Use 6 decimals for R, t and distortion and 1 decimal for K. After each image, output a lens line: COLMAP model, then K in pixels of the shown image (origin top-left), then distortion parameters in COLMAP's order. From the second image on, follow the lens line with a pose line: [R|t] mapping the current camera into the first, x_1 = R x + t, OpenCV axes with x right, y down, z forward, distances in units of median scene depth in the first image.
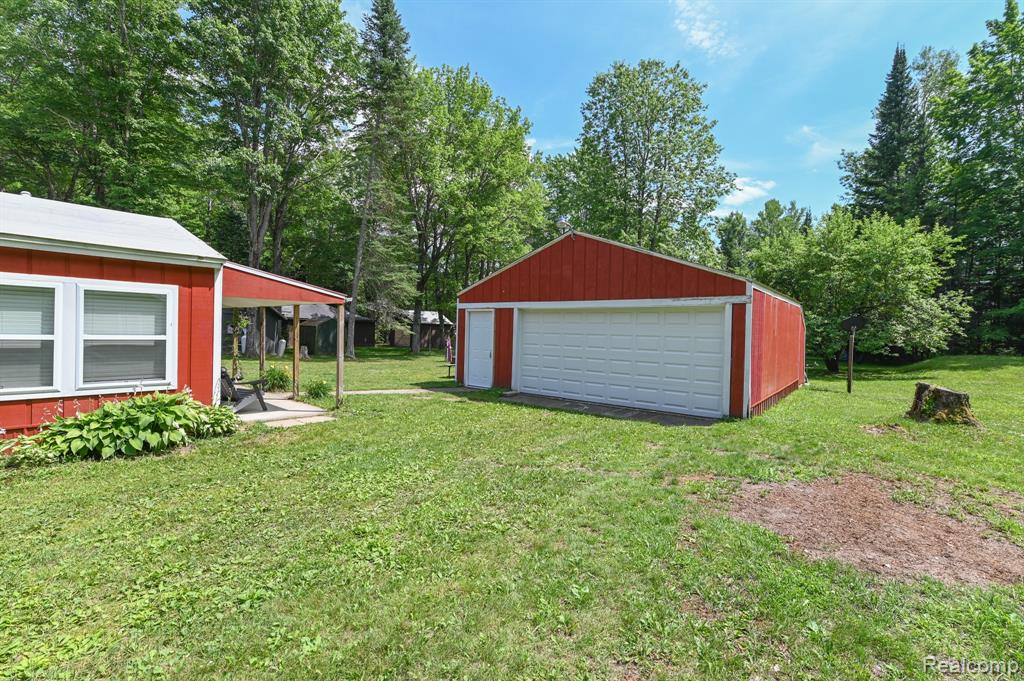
lens RADIAL K [[474.5, 0, 516.6], [0, 474.5, 339.7], [0, 0, 1]] dist [-0.001533, 0.000048]
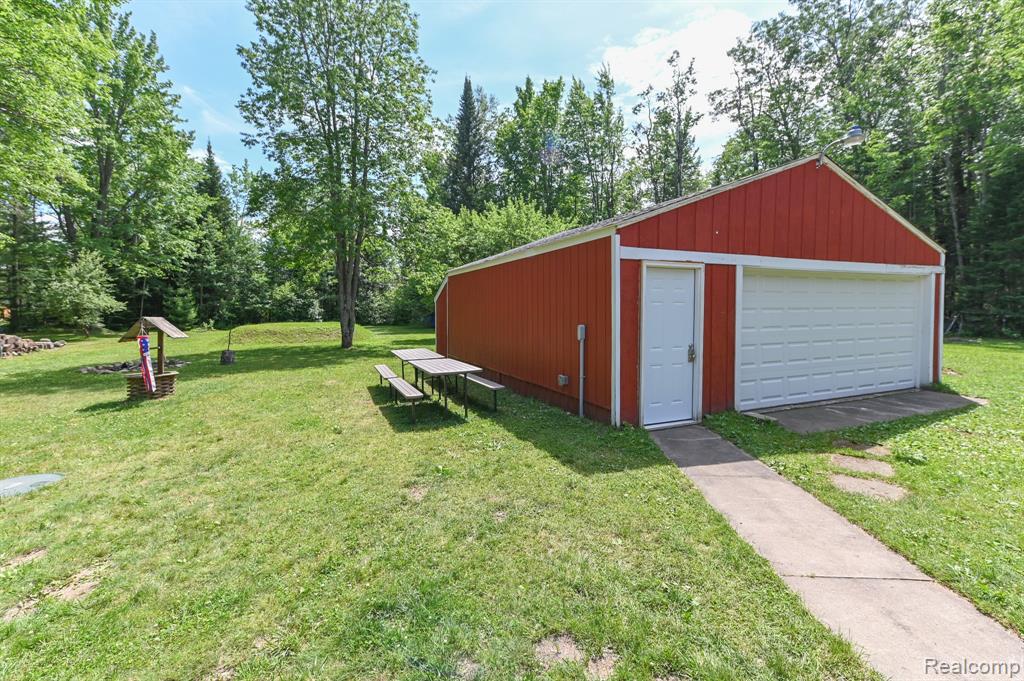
lens RADIAL K [[428.9, 0, 511.4], [0, 428.9, 333.4], [0, 0, 1]] dist [0.019724, 0.000510]
pose [[0.476075, -0.077484, 0.875984, -0.307997], [0.031483, 0.996974, 0.071077, -0.016508], [-0.878841, -0.006260, 0.477074, 0.523692]]
